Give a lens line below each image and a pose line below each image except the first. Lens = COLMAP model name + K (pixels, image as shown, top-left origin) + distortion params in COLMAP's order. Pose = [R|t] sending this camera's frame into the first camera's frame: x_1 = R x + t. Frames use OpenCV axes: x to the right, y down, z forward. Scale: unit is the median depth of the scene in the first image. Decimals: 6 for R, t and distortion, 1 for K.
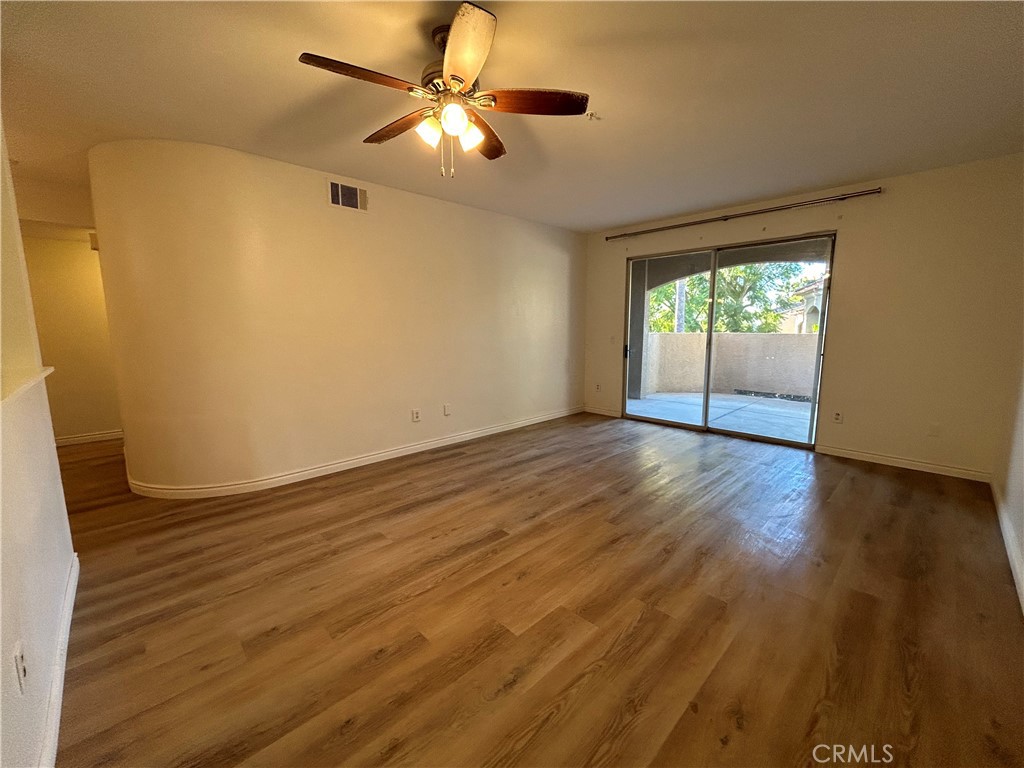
lens RADIAL K [[415.6, 0, 509.7], [0, 415.6, 382.4], [0, 0, 1]] dist [-0.001889, 0.000843]
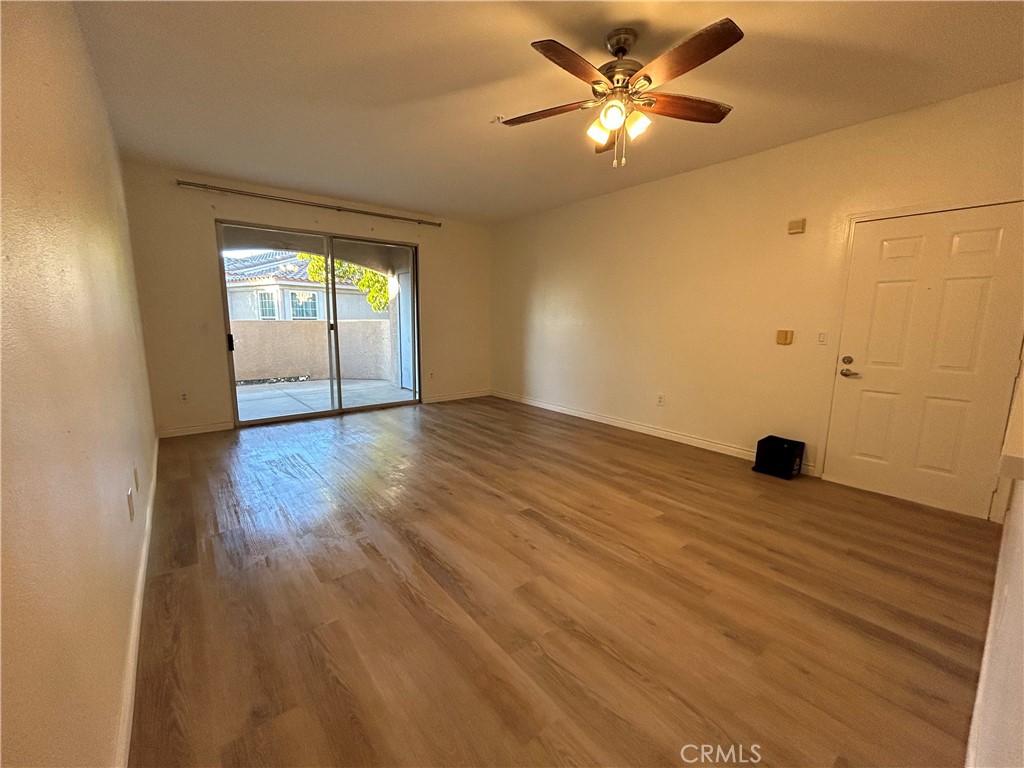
lens RADIAL K [[415.6, 0, 509.7], [0, 415.6, 382.4], [0, 0, 1]] dist [-0.001889, 0.000843]
pose [[0.090055, -0.147185, 0.985001, -0.829722], [0.125348, 0.982830, 0.135401, -0.076251], [-0.988017, 0.111274, 0.106958, 0.764837]]
